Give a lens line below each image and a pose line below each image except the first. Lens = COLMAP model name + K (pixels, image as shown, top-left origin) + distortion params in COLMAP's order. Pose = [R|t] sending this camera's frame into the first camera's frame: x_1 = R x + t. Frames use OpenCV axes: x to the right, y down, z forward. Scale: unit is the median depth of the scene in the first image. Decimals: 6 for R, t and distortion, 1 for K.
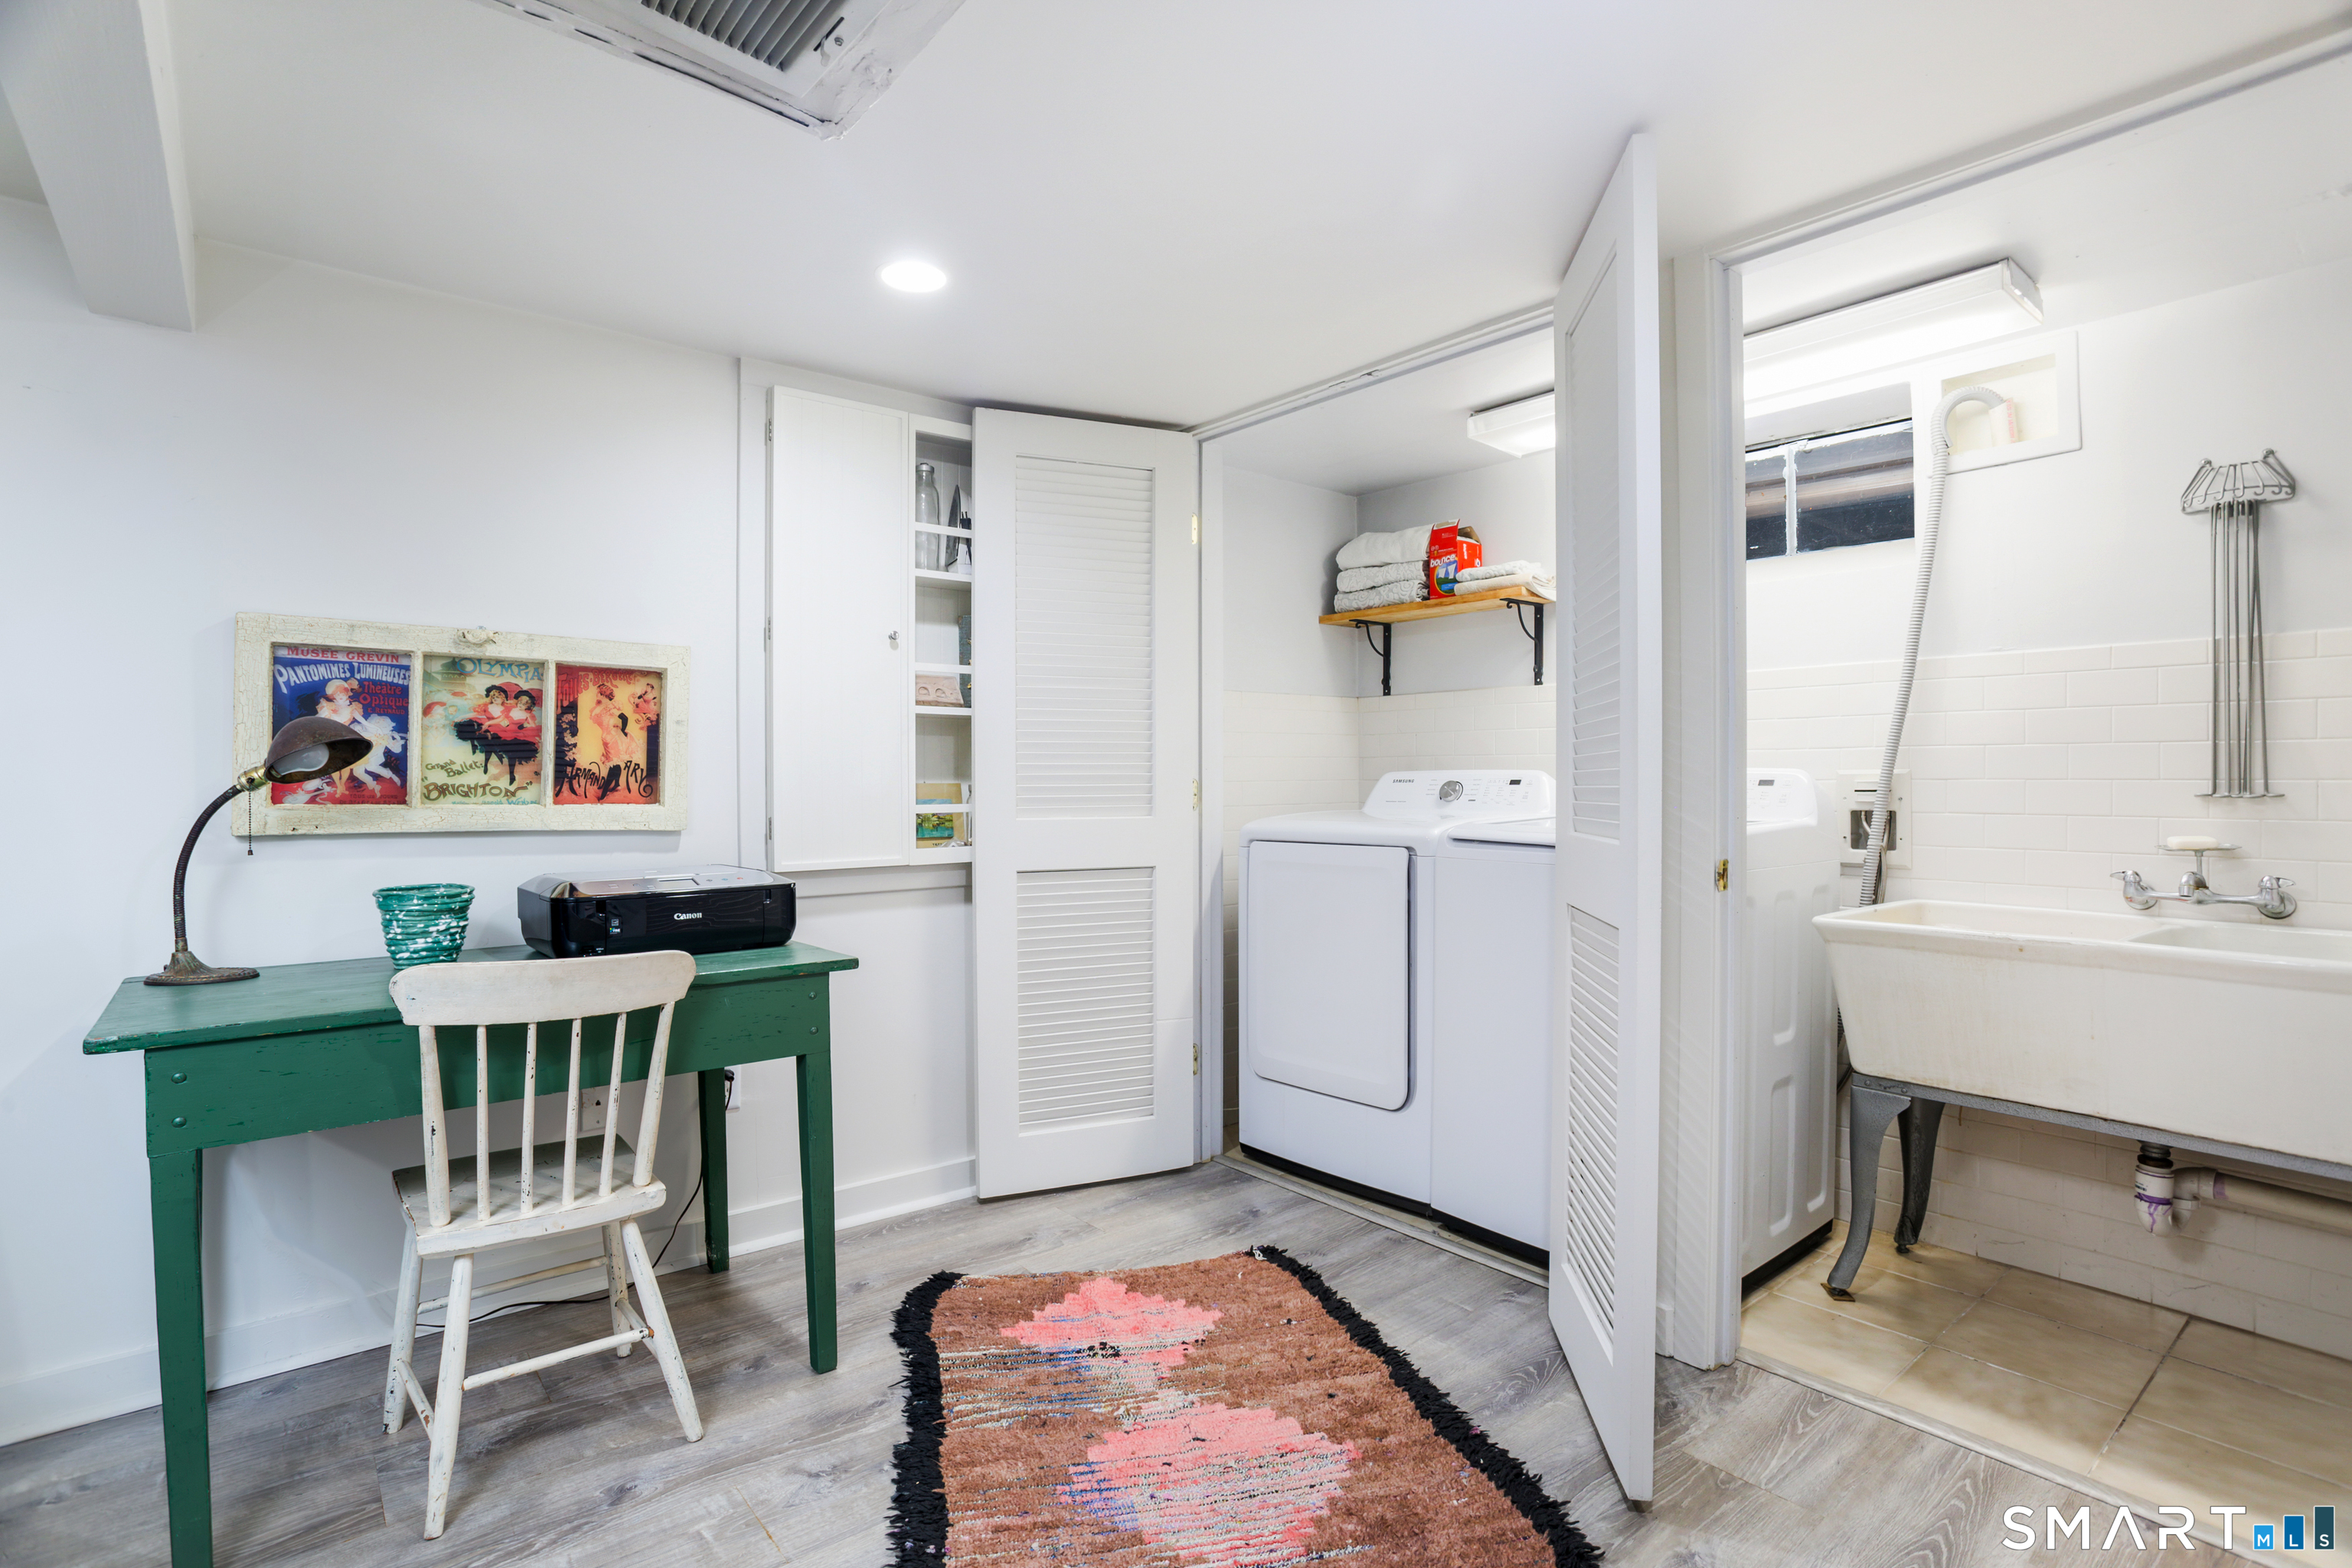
lens RADIAL K [[1107.1, 0, 1174.7], [0, 1107.1, 773.8], [0, 0, 1]] dist [-0.002220, 0.004262]
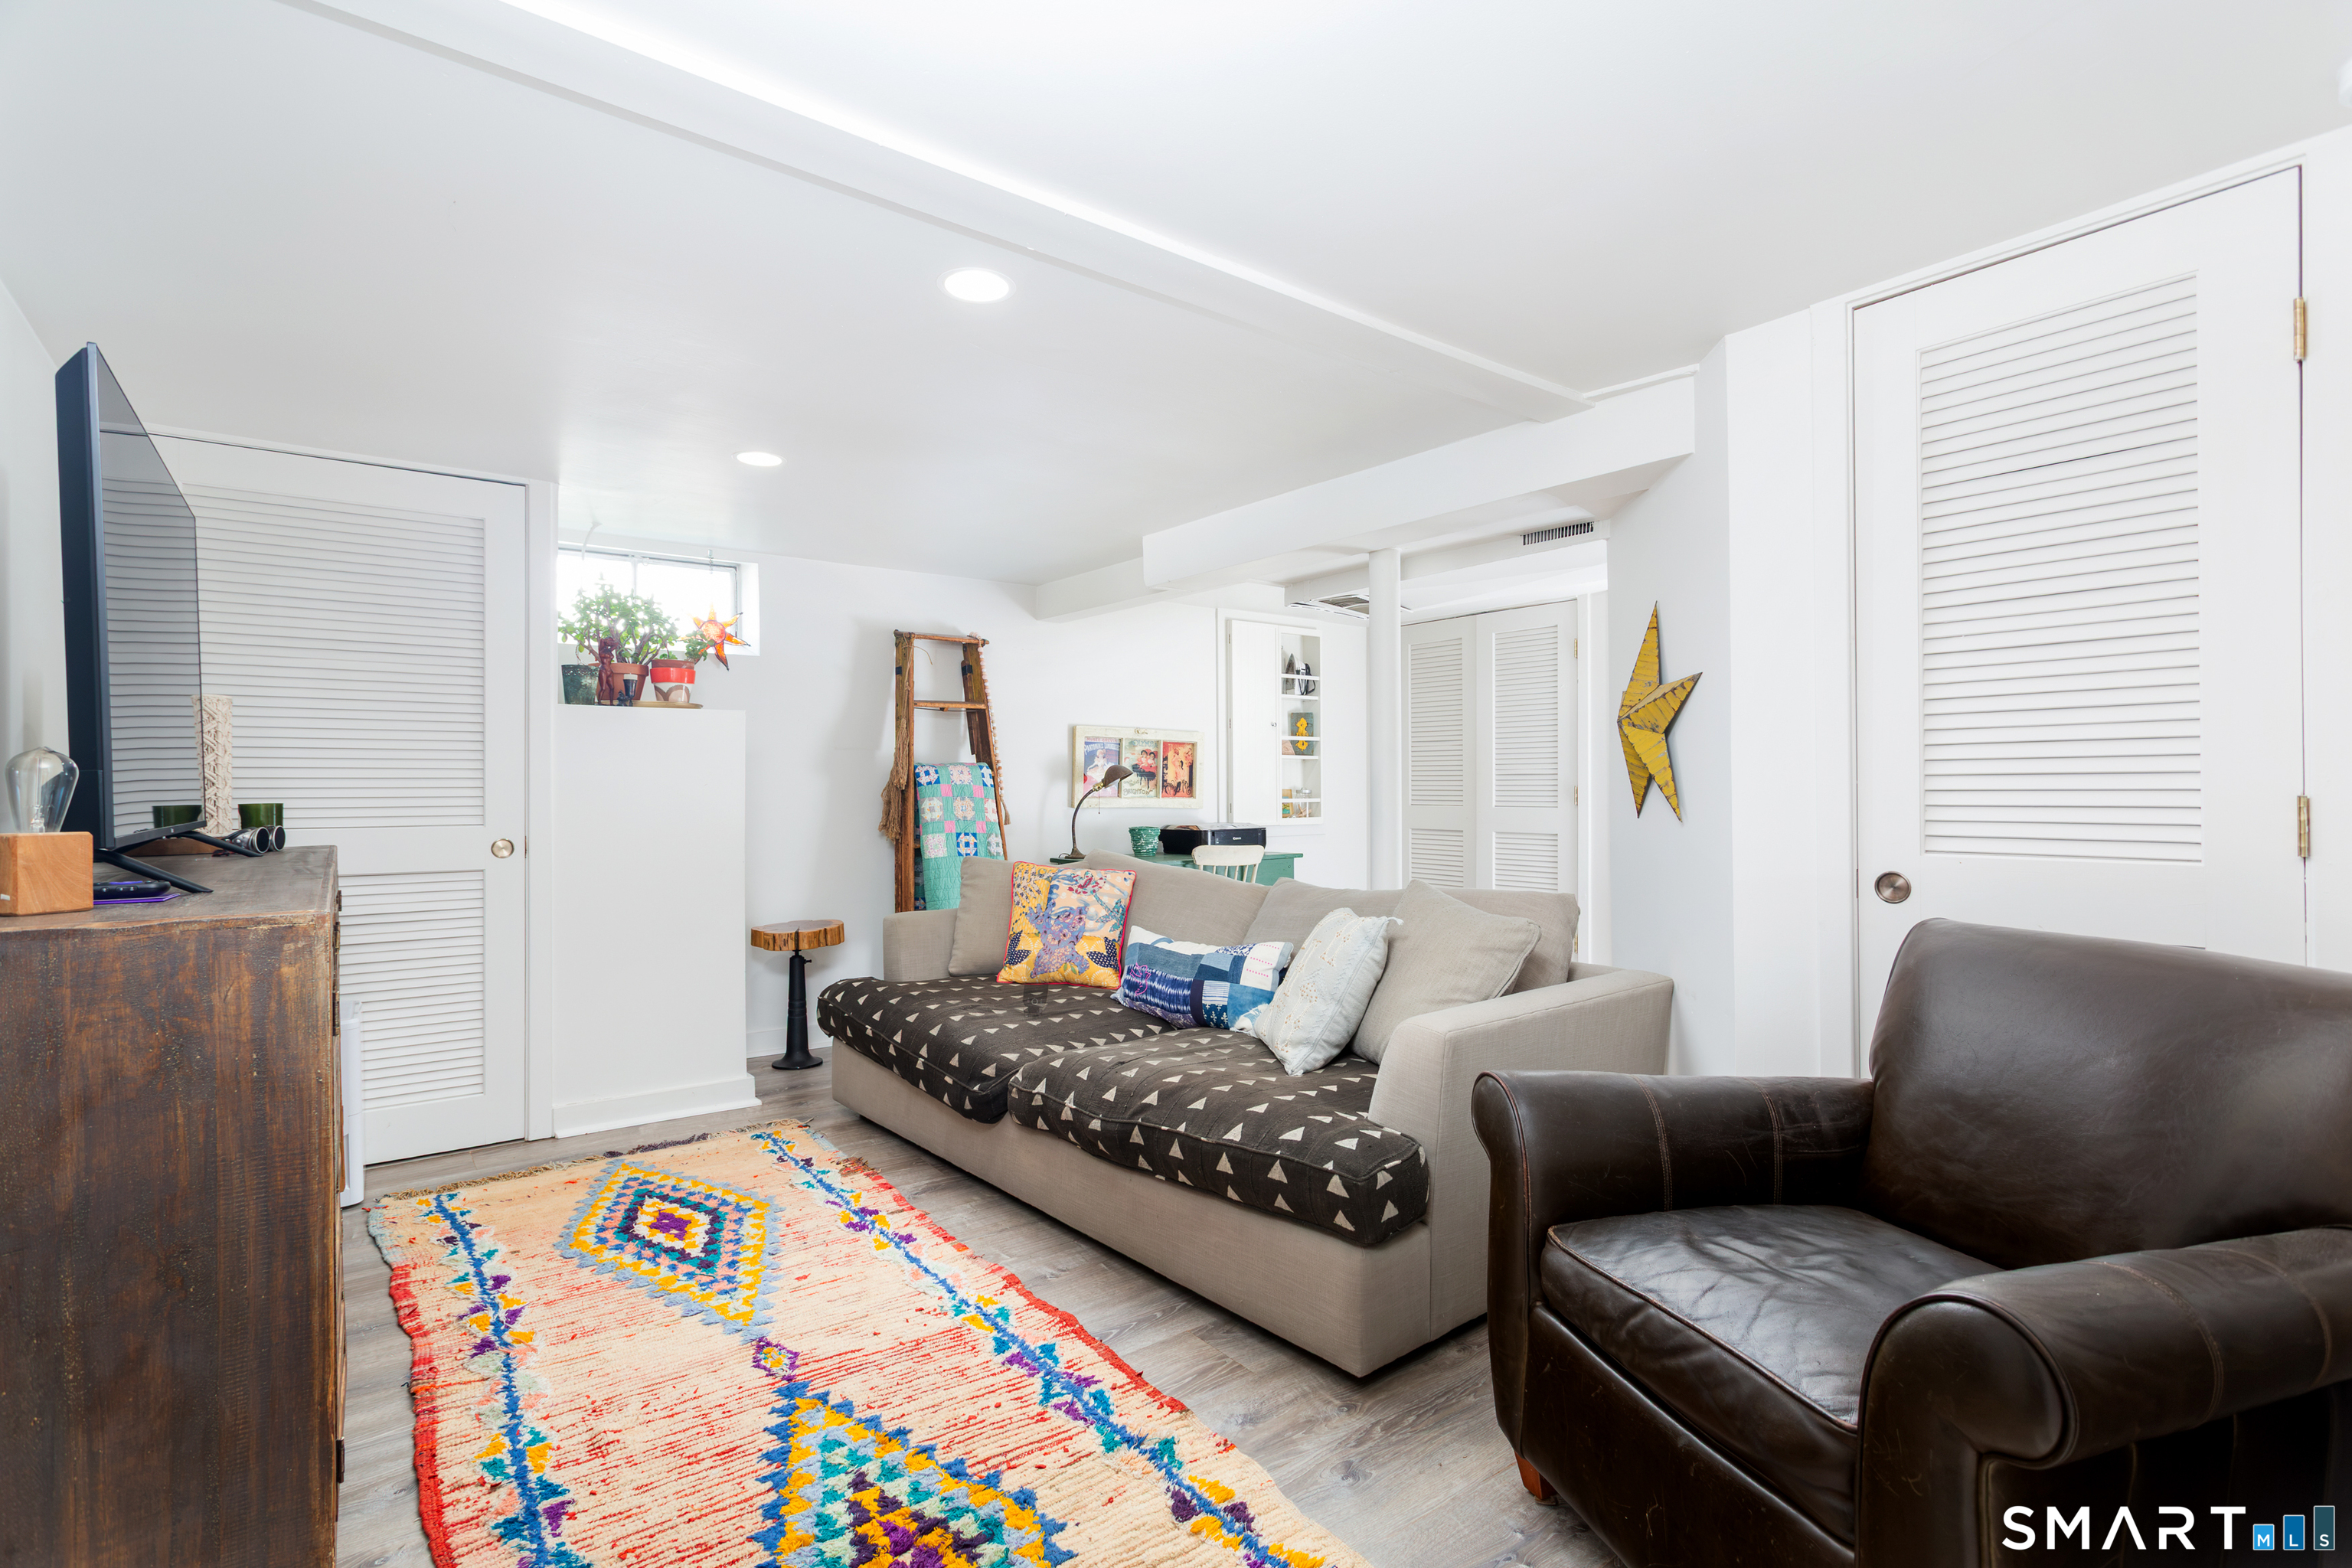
lens RADIAL K [[1107.1, 0, 1174.7], [0, 1107.1, 786.3], [0, 0, 1]] dist [-0.002220, 0.004262]
pose [[0.998593, 0.002038, -0.052980, -0.396163], [-0.002017, 0.999998, 0.000454, 0.001807], [0.052981, -0.000346, 0.998595, -1.473246]]
